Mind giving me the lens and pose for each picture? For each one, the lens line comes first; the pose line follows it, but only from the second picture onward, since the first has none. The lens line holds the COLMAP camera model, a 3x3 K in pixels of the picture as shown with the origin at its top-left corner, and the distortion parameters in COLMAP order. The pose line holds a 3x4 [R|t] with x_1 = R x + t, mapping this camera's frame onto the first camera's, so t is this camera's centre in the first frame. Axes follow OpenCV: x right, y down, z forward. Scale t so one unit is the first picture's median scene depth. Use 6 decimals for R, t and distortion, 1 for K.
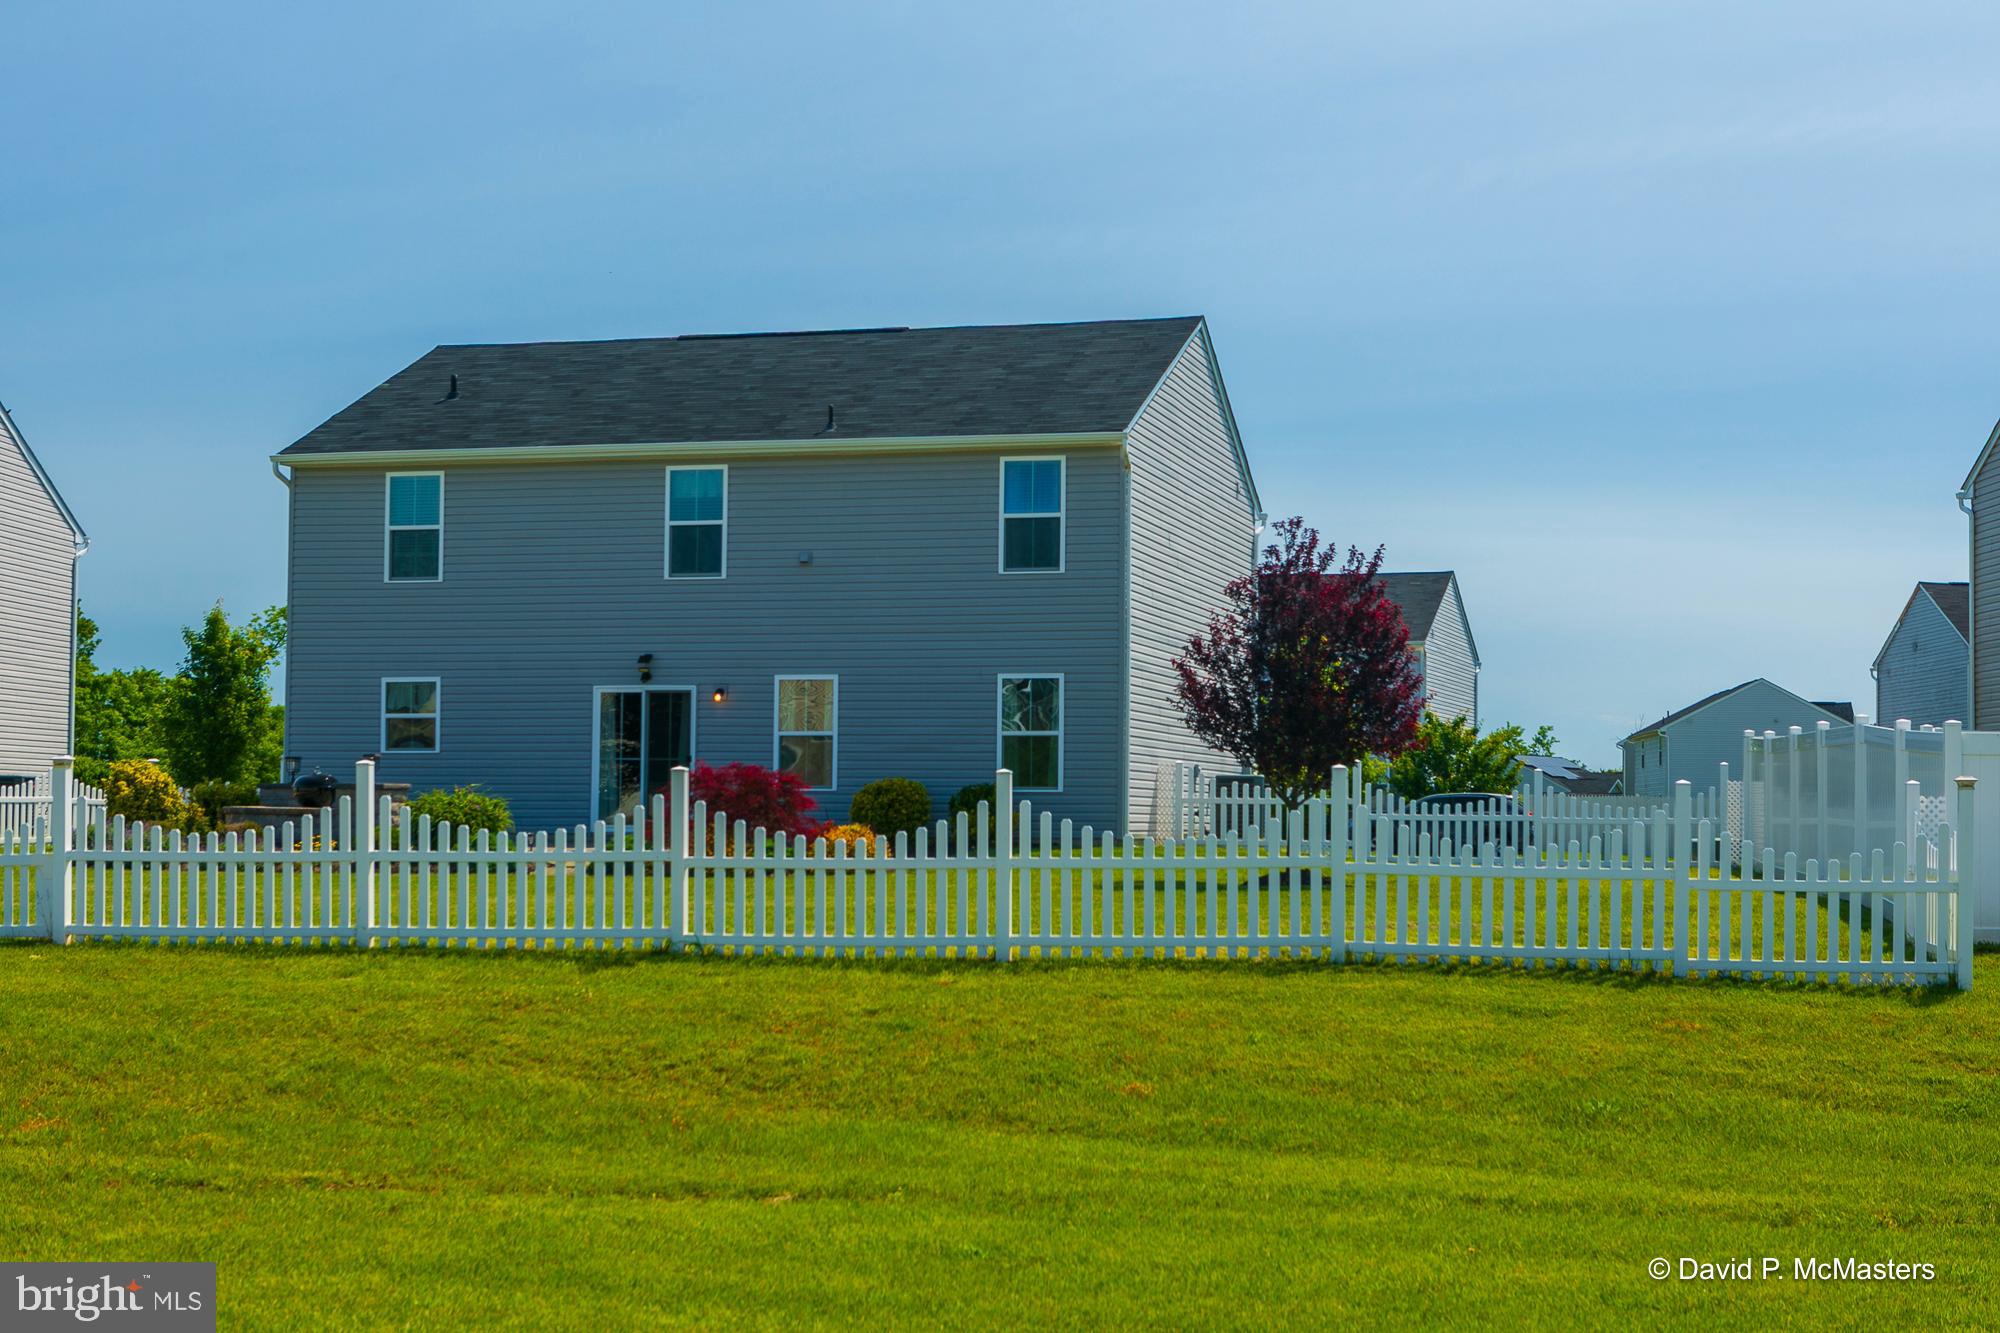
lens RADIAL K [[2735.2, 0, 1083.9], [0, 2735.2, 672.3], [0, 0, 1]] dist [-0.006871, -0.085042]
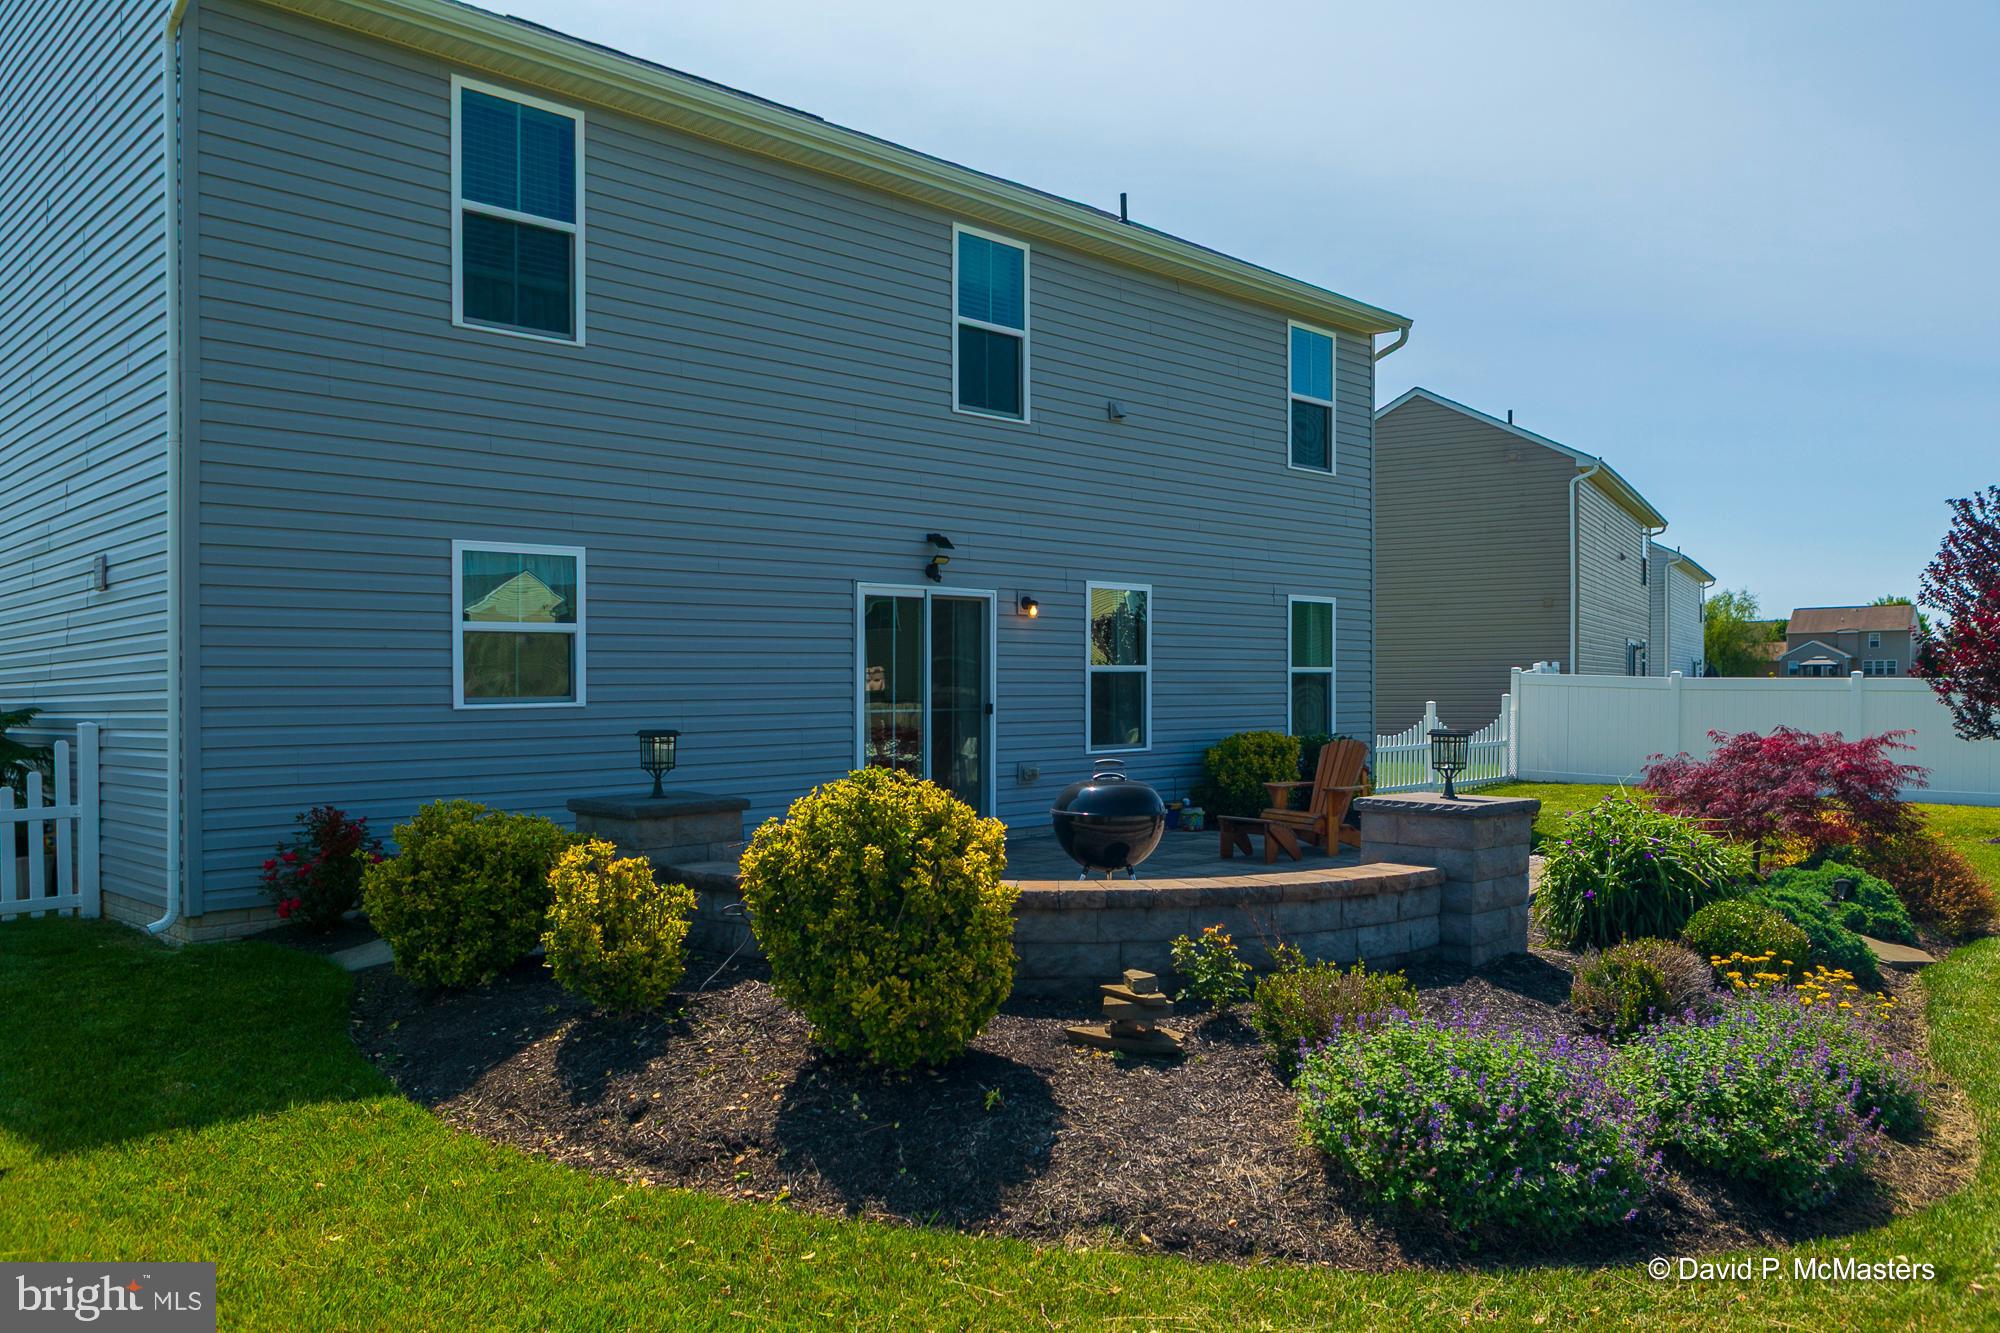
lens RADIAL K [[1496.8, 0, 1000.0], [0, 1496.8, 666.5], [0, 0, 1]] dist [0.024835, -0.052005]
pose [[0.518234, 0.001643, 0.855237, -0.428791], [-0.029633, 0.999432, 0.016036, 0.016251], [-0.854725, -0.033654, 0.517988, 0.819986]]
